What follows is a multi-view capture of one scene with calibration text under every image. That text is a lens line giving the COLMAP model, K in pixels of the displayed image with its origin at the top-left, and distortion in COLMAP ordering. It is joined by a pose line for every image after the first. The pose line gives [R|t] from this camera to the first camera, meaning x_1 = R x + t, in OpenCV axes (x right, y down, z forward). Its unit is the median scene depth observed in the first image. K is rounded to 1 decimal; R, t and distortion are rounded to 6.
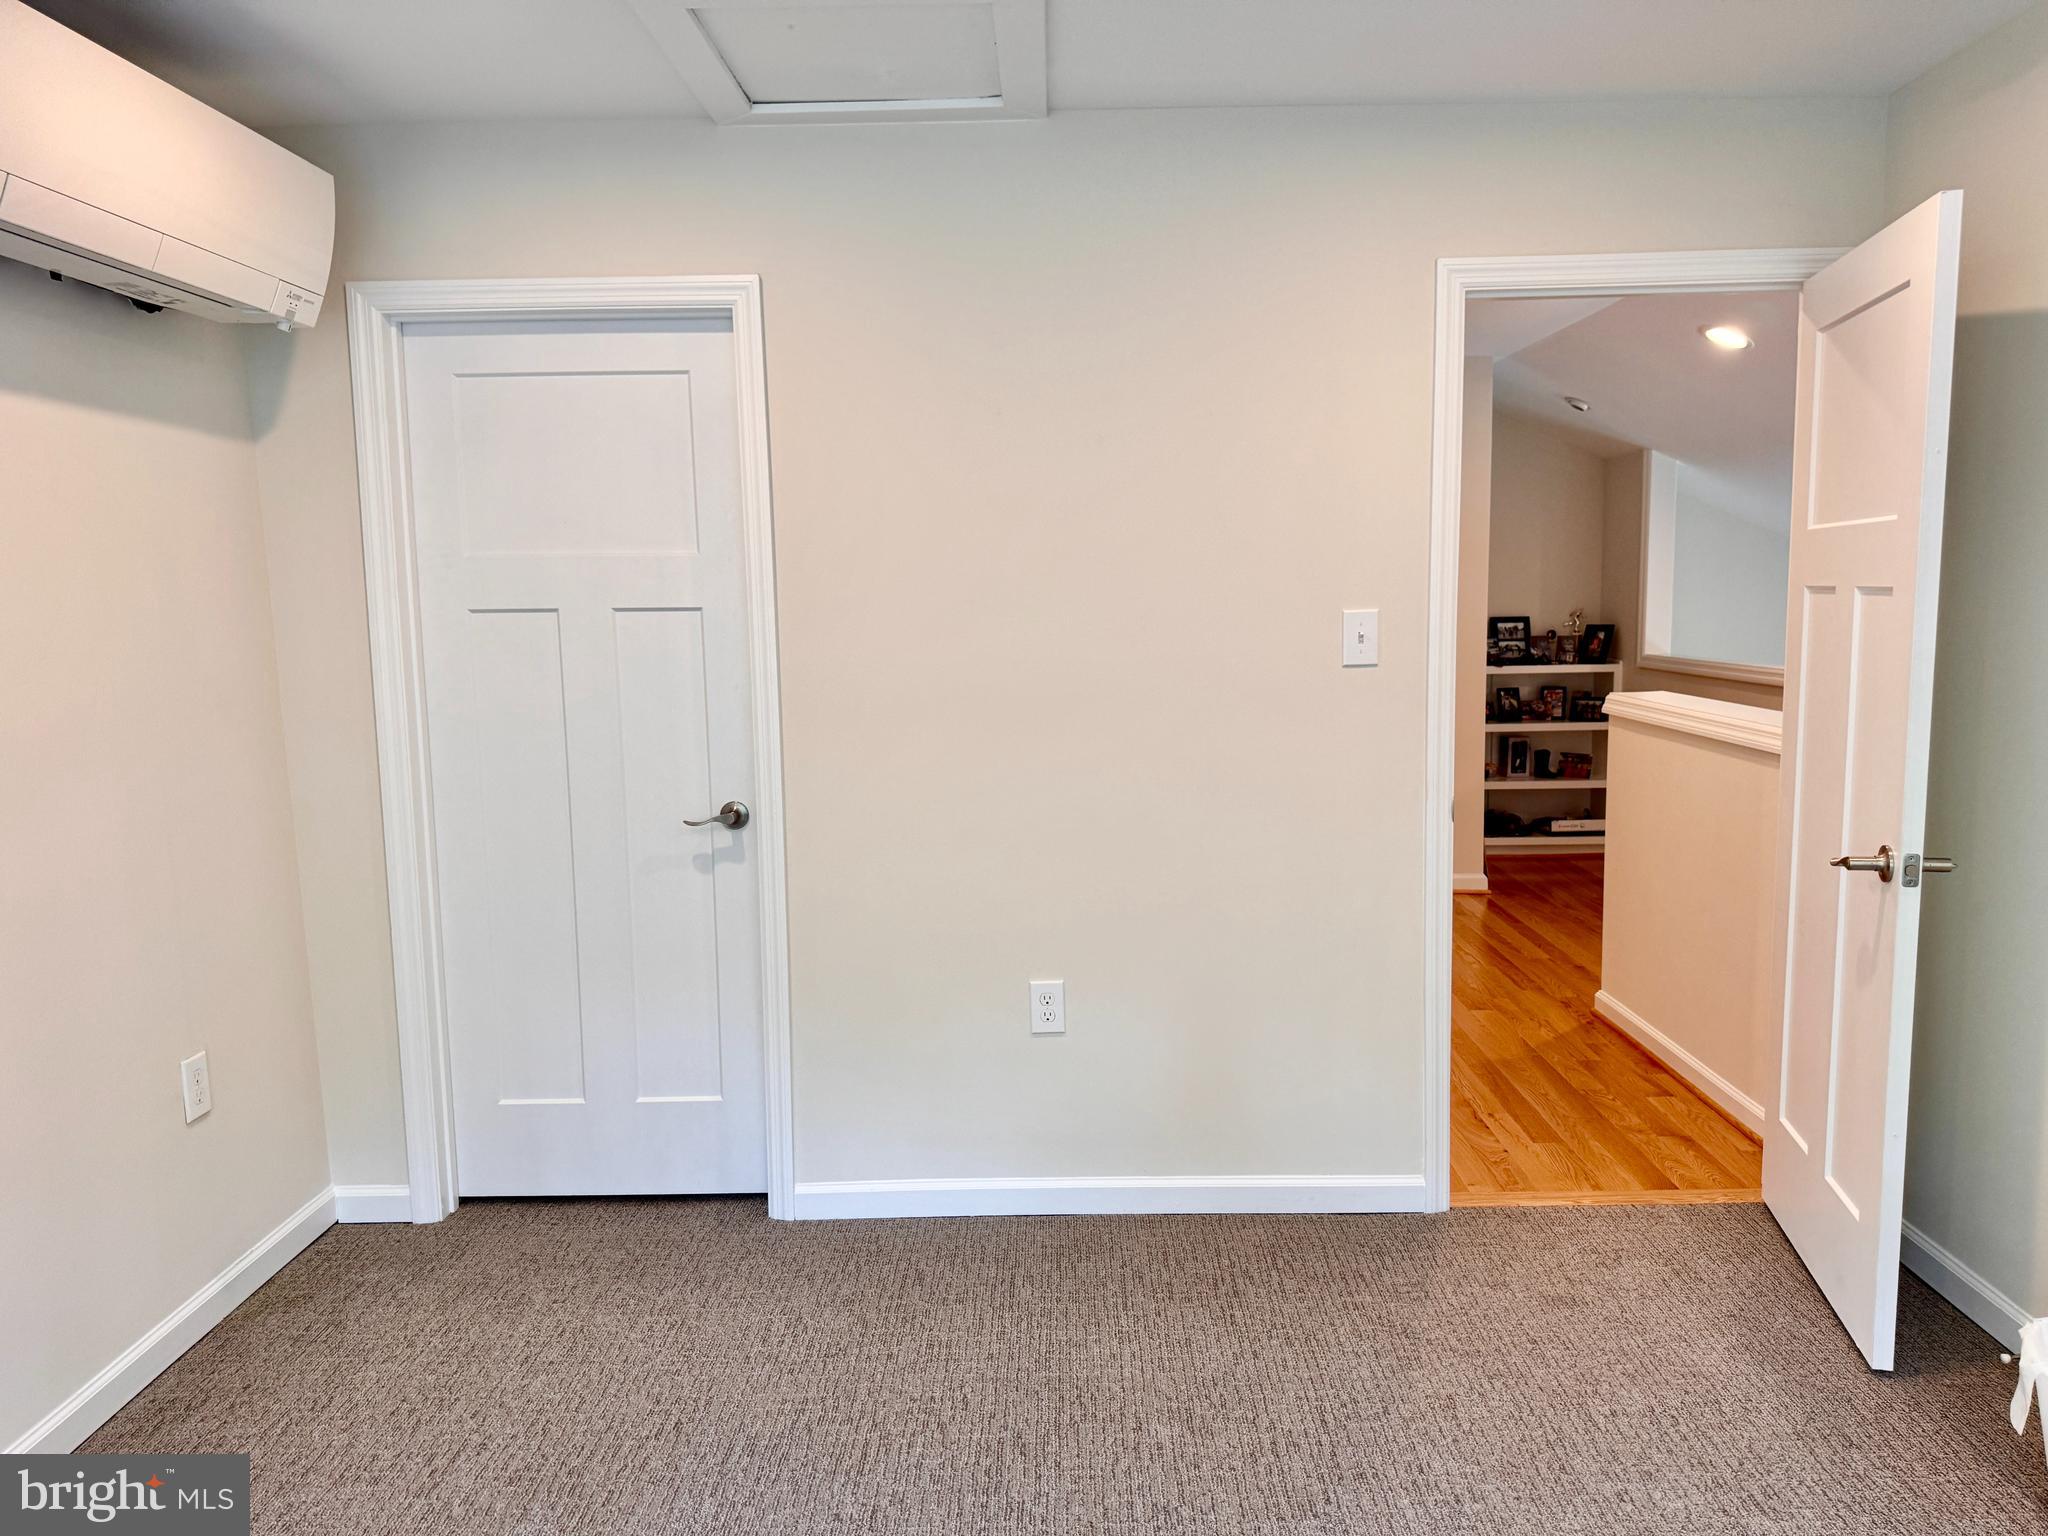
lens RADIAL K [[1440.1, 0, 1025.9], [0, 1440.1, 770.7], [0, 0, 1]] dist [0.023386, -0.008608]
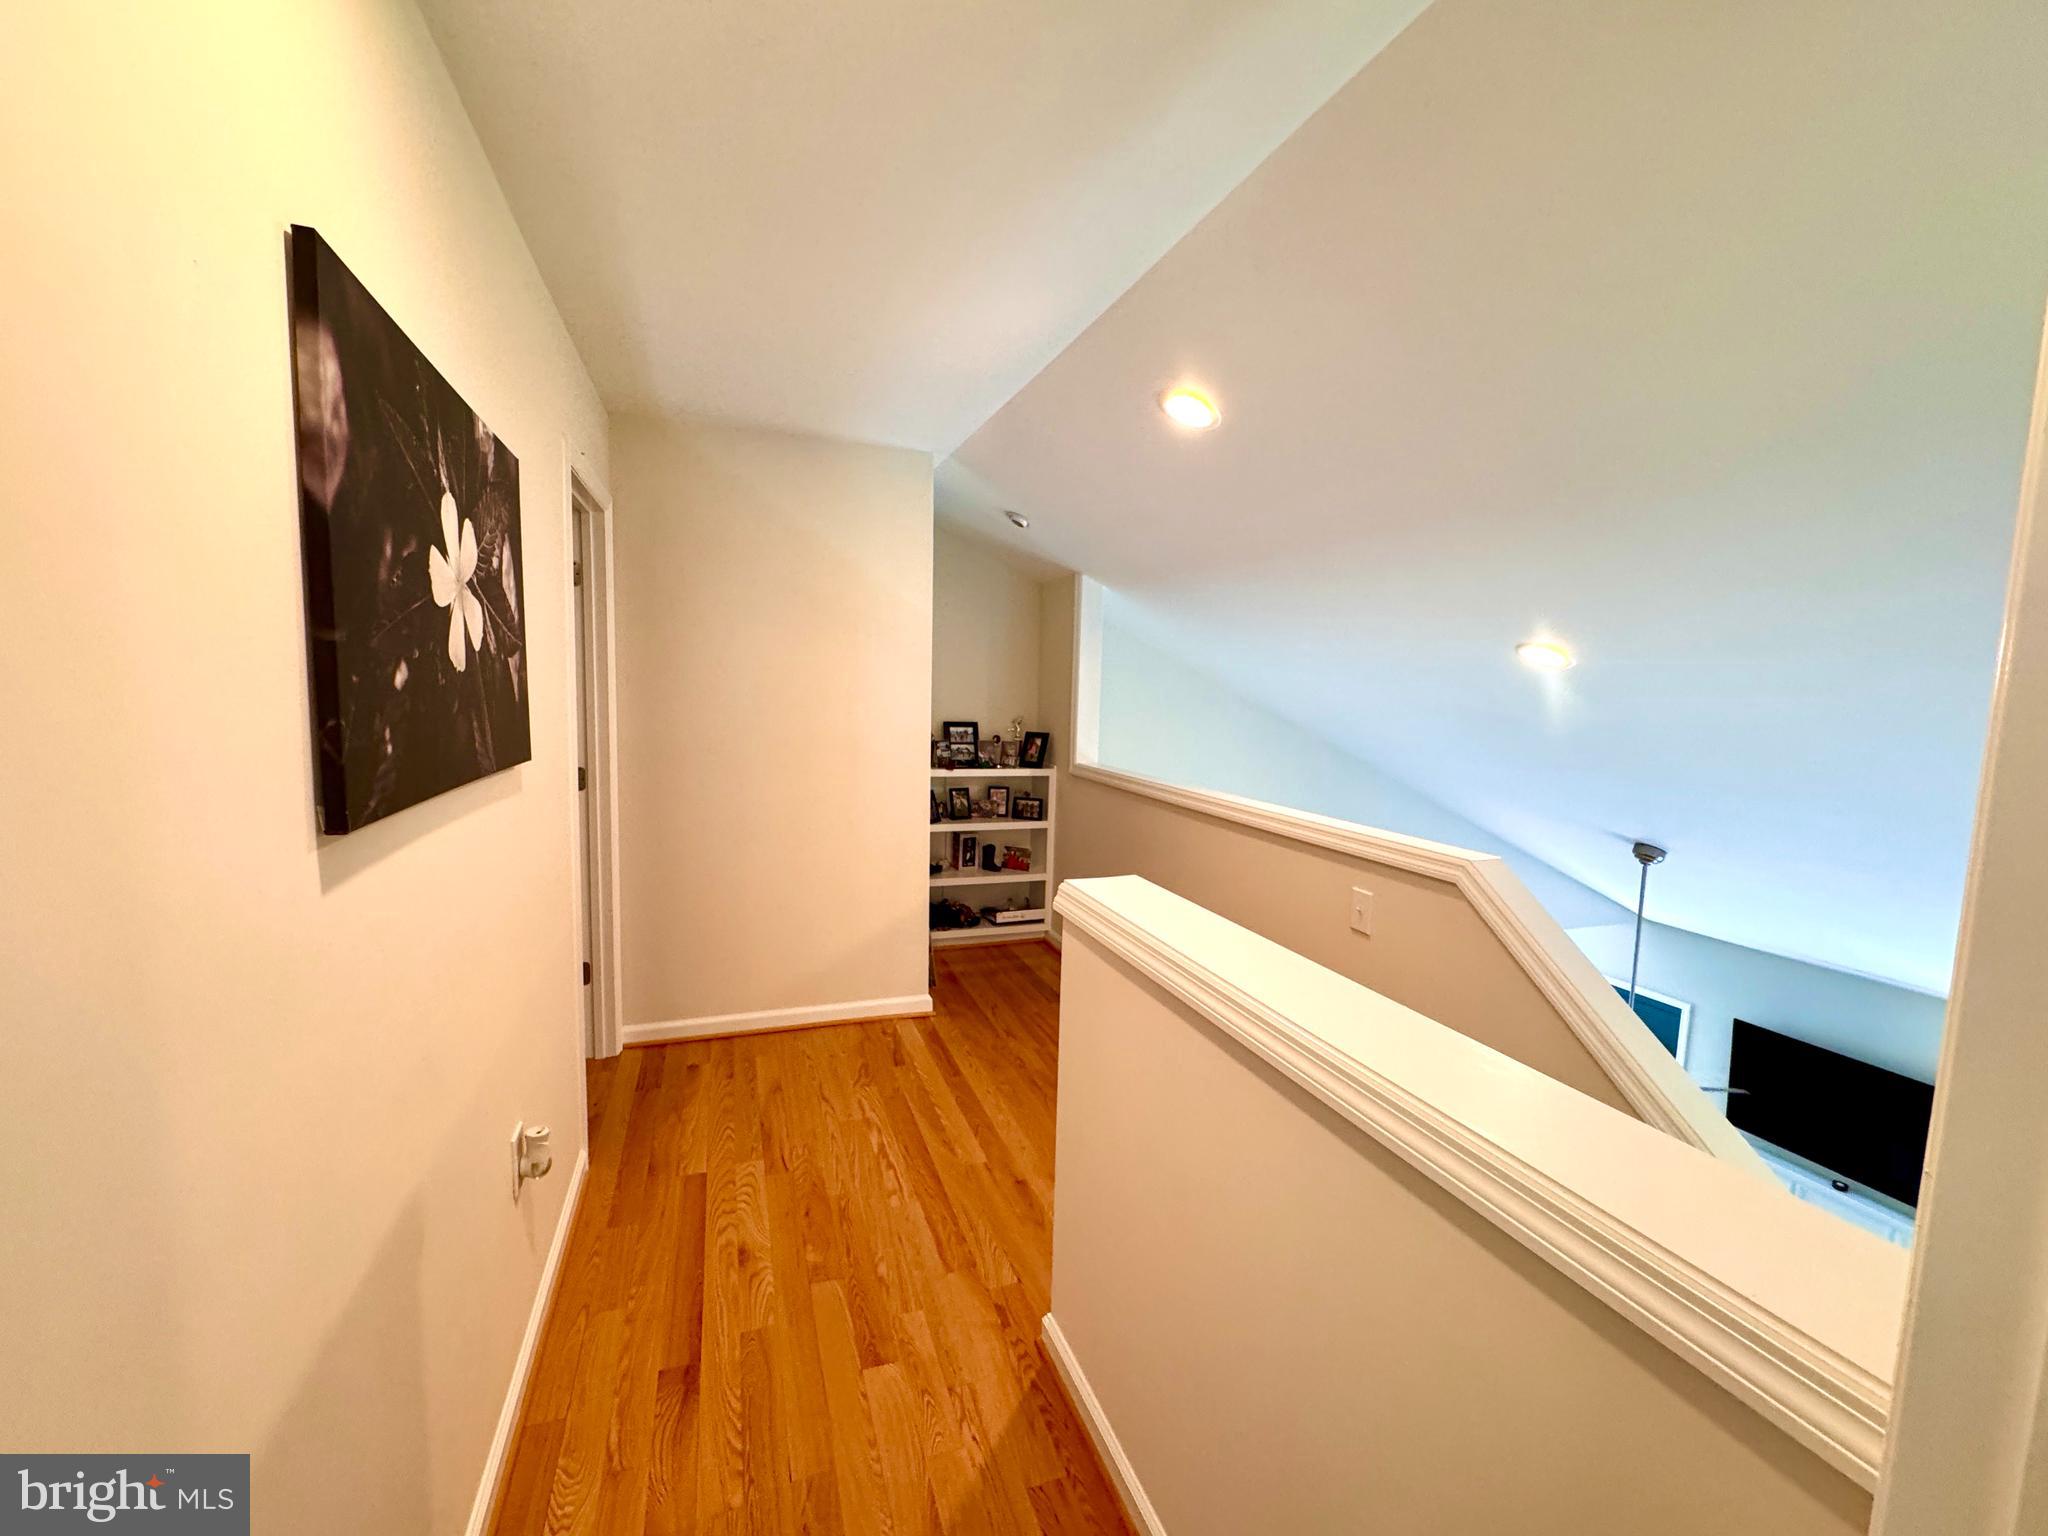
lens RADIAL K [[824.5, 0, 1024.5], [0, 824.5, 764.0], [0, 0, 1]] dist [0.001240, 0.000009]
pose [[0.932203, 0.003301, 0.361921, 0.158077], [0.001127, 0.999927, -0.012024, -0.068740], [-0.361934, 0.011616, 0.932131, 0.411749]]
